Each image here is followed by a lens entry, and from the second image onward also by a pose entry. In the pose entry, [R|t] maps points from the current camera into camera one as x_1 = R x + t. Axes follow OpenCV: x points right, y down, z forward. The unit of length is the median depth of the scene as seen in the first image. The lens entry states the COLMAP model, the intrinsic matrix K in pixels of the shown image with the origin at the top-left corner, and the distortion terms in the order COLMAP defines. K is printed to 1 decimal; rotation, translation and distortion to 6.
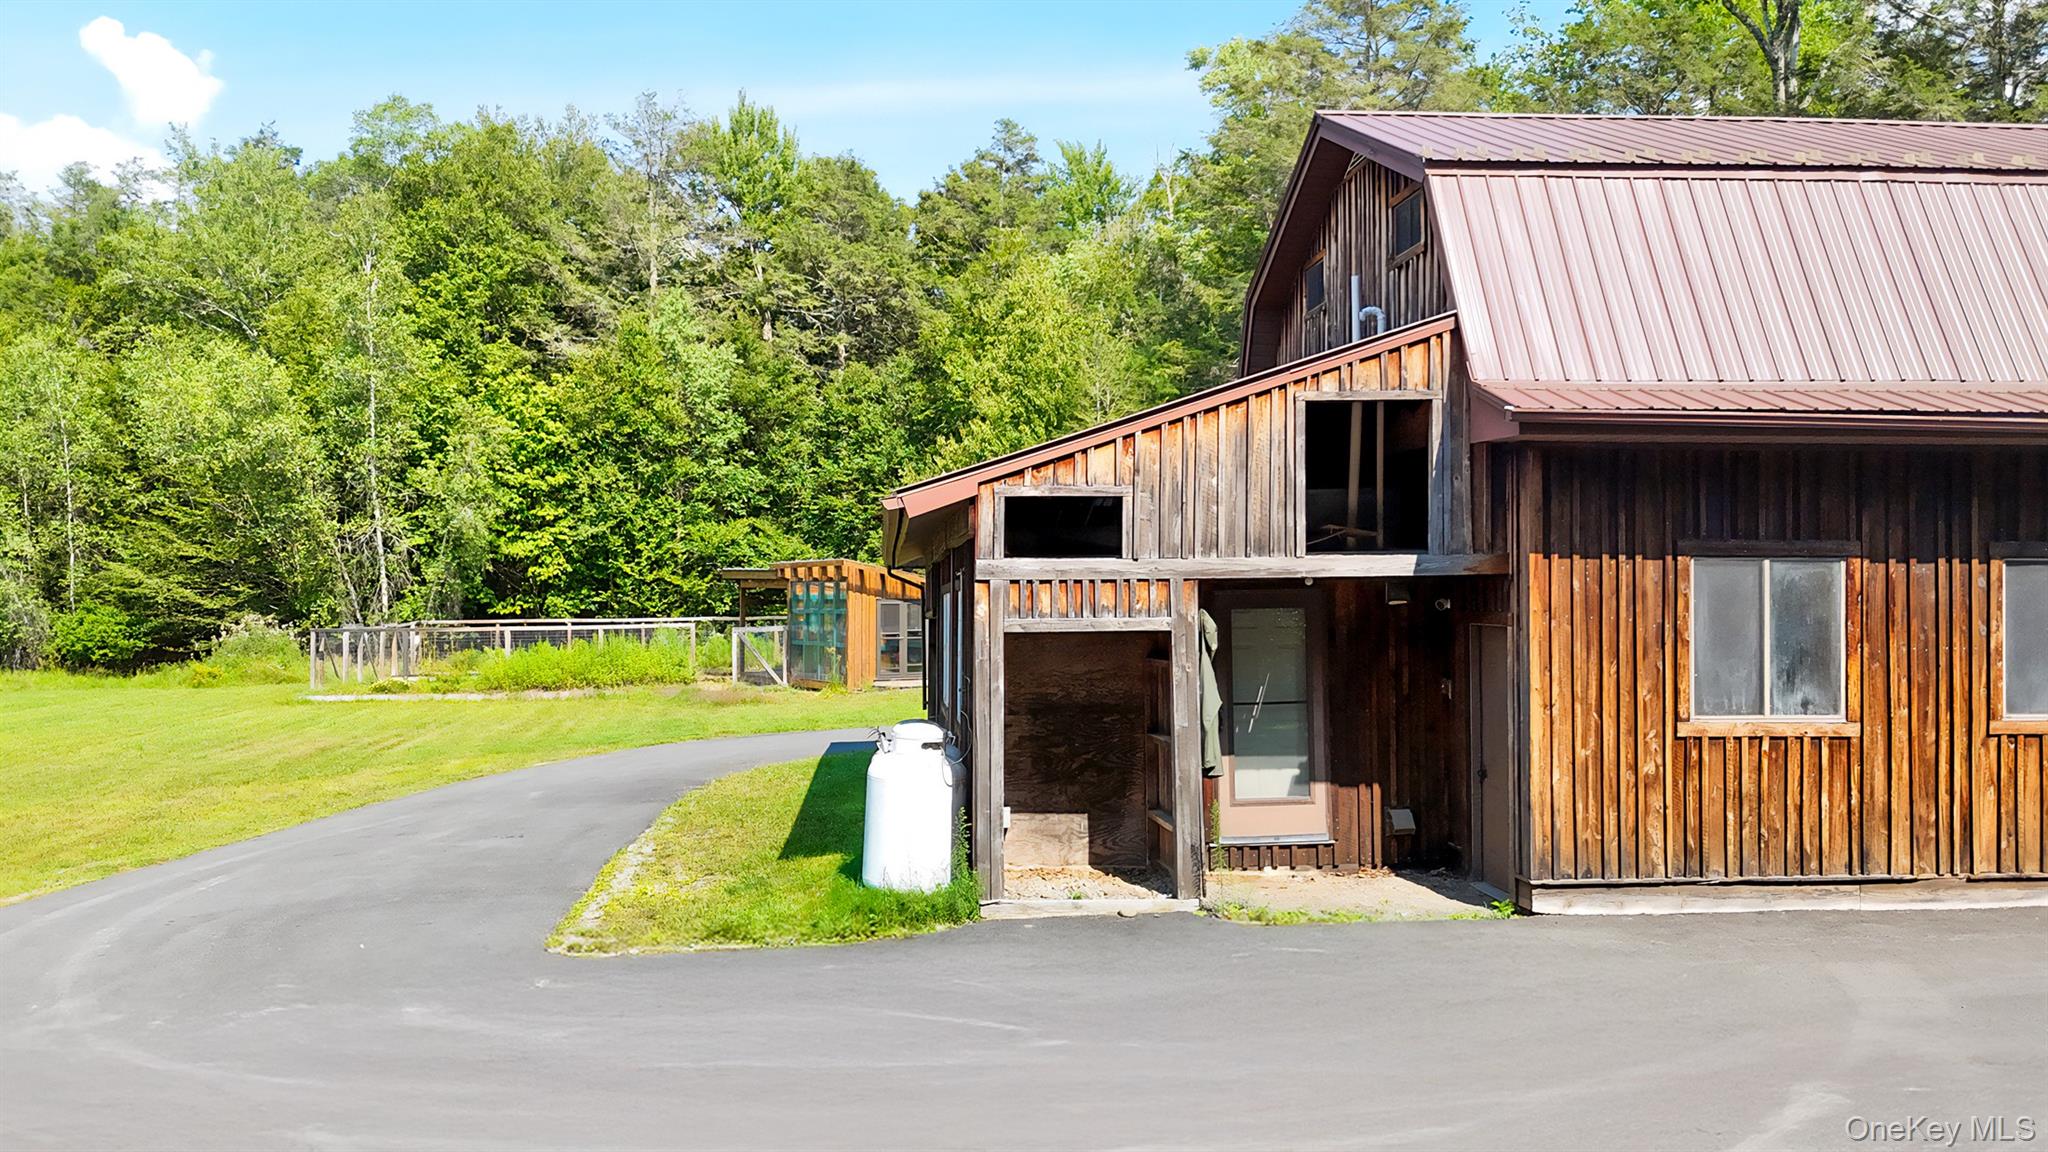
lens RADIAL K [[1530.5, 0, 1024.0], [0, 1530.5, 576.0], [0, 0, 1]] dist [-0.003430, -0.000273]
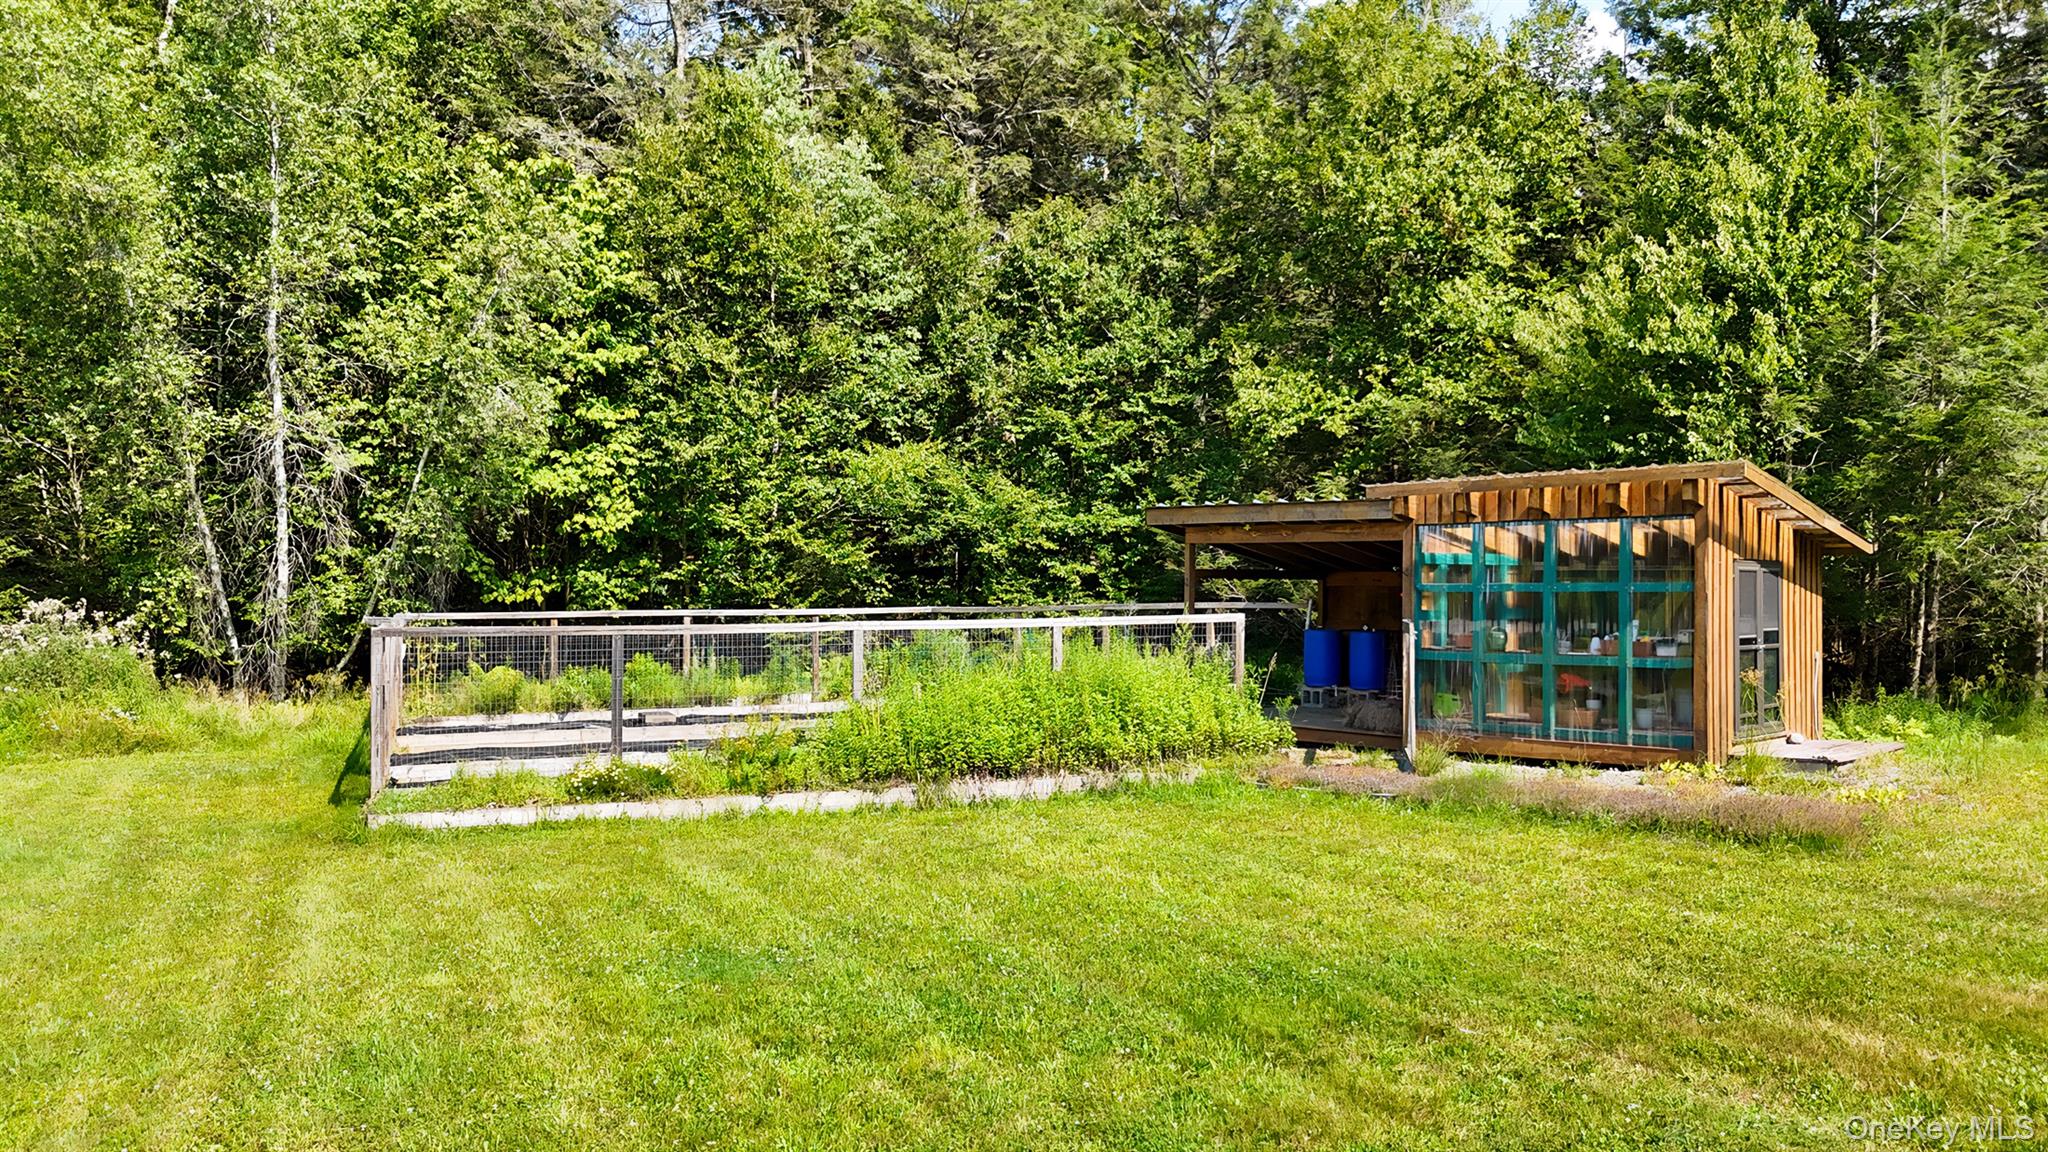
lens RADIAL K [[1530.5, 0, 1024.0], [0, 1530.5, 576.0], [0, 0, 1]] dist [-0.003430, -0.000273]
pose [[0.972568, 0.002640, 0.232603, -0.292639], [-0.002611, 0.999996, -0.000435, 0.015516], [-0.232603, -0.000184, 0.972572, 0.438490]]
